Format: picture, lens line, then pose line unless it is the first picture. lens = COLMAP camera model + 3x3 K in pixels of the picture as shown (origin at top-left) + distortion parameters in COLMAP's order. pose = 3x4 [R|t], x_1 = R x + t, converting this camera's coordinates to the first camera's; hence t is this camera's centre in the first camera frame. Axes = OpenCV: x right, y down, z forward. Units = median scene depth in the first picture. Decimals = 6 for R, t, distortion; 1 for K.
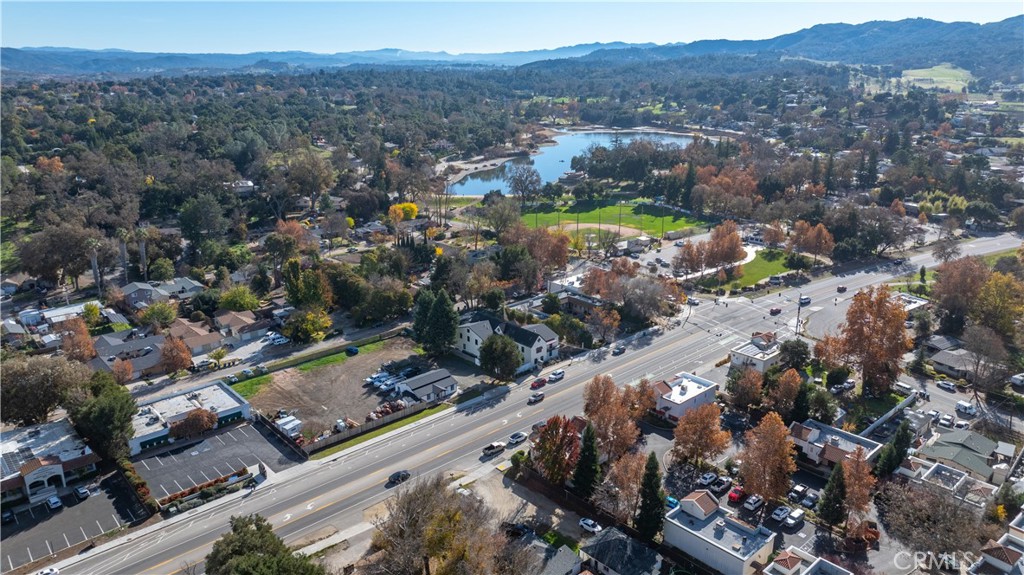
lens RADIAL K [[718.3, 0, 512.0], [0, 718.3, 287.5], [0, 0, 1]] dist [-0.043889, 0.038646]
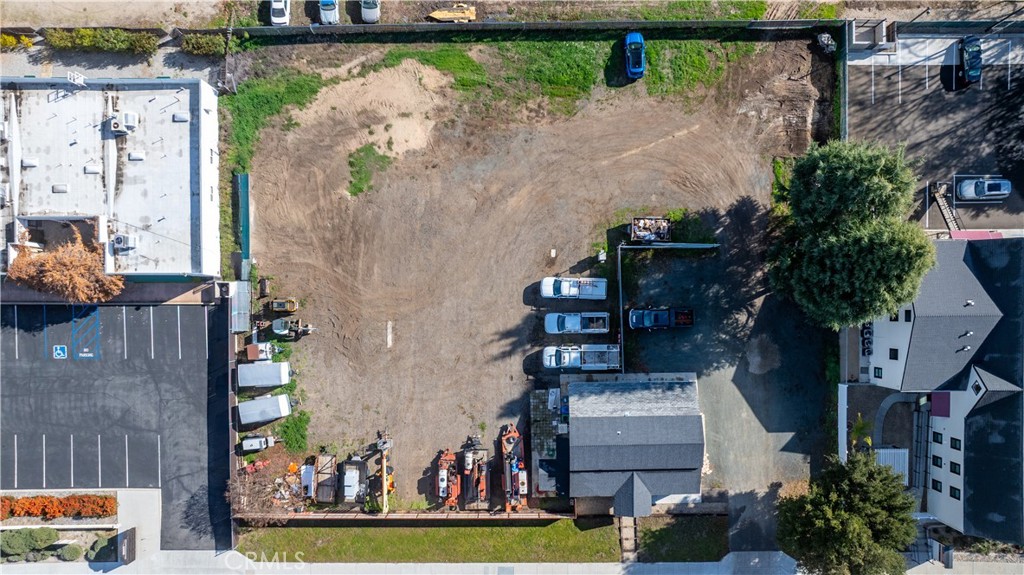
lens RADIAL K [[750.5, 0, 551.5], [0, 750.5, 286.0], [0, 0, 1]] dist [-0.026348, 0.000046]
pose [[0.737609, 0.674738, 0.025726, -0.174643], [-0.208990, 0.191903, 0.958904, -0.198617], [0.642072, -0.712672, 0.282563, 0.746251]]
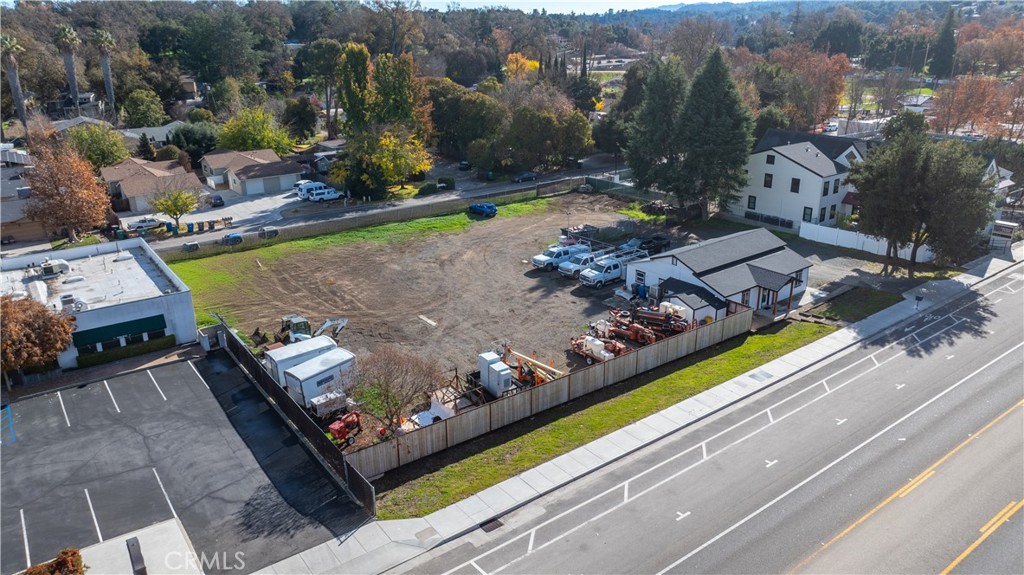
lens RADIAL K [[722.1, 0, 512.0], [0, 722.1, 287.5], [0, 0, 1]] dist [-0.041223, 0.038184]
pose [[0.994607, 0.027626, -0.099973, -0.148337], [-0.023060, 0.998650, 0.046542, 0.106081], [0.101124, -0.043986, 0.993901, 0.525045]]
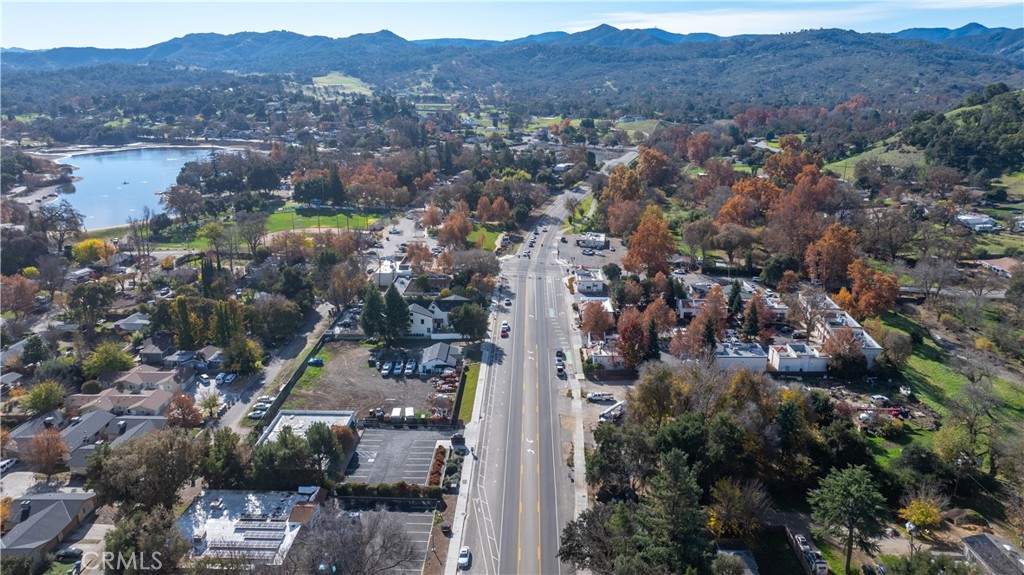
lens RADIAL K [[718.3, 0, 512.0], [0, 718.3, 287.5], [0, 0, 1]] dist [-0.043889, 0.038646]
pose [[0.692255, -0.205465, 0.691786, -0.657157], [0.213314, 0.974036, 0.075836, -0.029649], [-0.689406, 0.095069, 0.718110, 0.067648]]
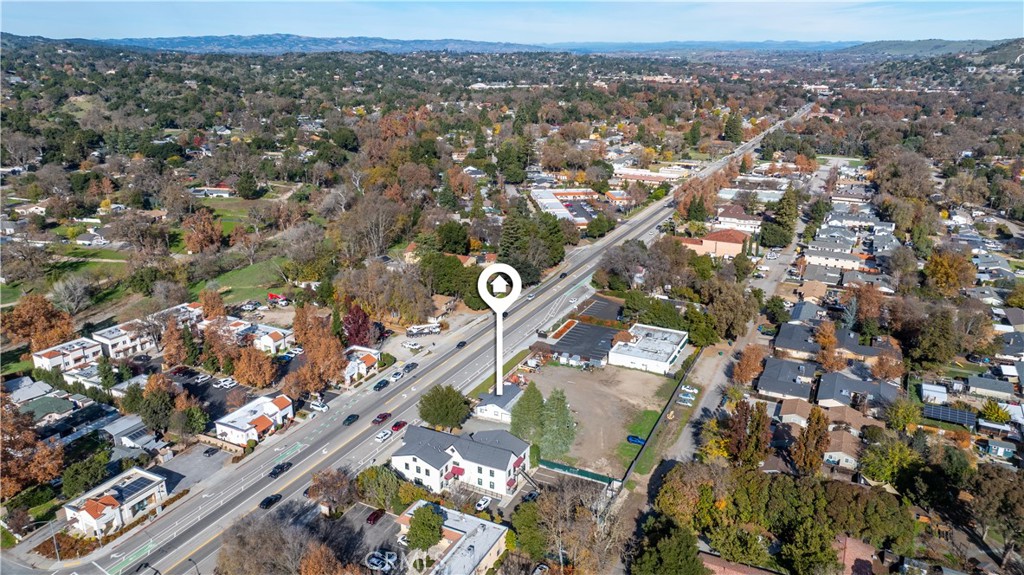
lens RADIAL K [[709.8, 0, 512.0], [0, 709.8, 287.5], [0, 0, 1]] dist [-0.042349, 0.051165]
pose [[-0.929970, 0.110257, -0.350713, 0.173396], [-0.116258, 0.816813, 0.565066, -0.474064], [0.348770, 0.566268, -0.746794, 1.361526]]
